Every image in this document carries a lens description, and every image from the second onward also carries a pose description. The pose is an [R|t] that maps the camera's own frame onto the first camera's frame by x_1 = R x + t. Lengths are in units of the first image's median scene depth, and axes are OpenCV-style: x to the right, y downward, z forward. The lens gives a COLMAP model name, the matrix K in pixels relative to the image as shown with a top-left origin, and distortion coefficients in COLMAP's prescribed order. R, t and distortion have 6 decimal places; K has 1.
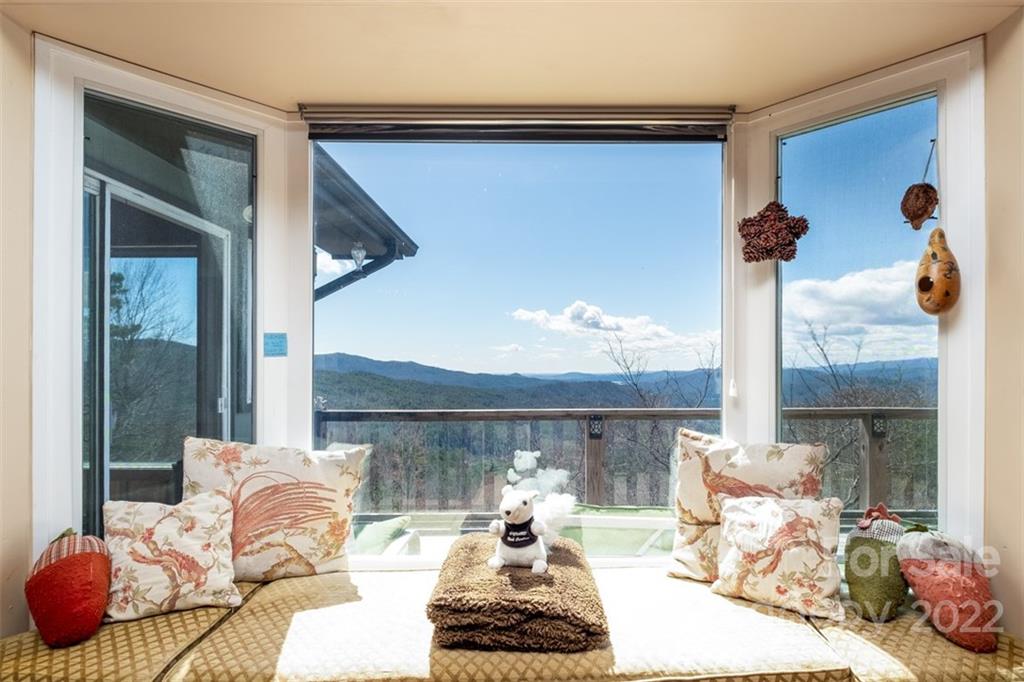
lens RADIAL K [[586.1, 0, 513.7], [0, 586.1, 361.2], [0, 0, 1]] dist [-0.001907, -0.000449]
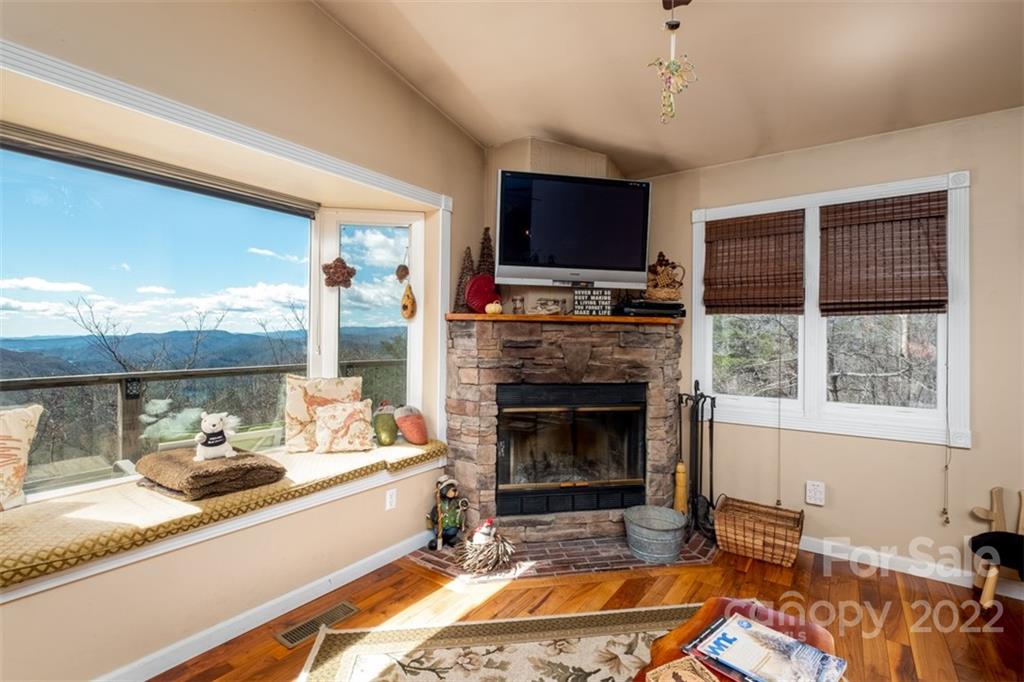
lens RADIAL K [[465.7, 0, 512.6], [0, 465.7, 326.1], [0, 0, 1]] dist [-0.004466, -0.000302]
pose [[0.588865, 0.020852, 0.807963, -0.505087], [-0.014662, 0.999778, -0.015116, -0.022269], [-0.808099, -0.002945, 0.589040, -0.431490]]
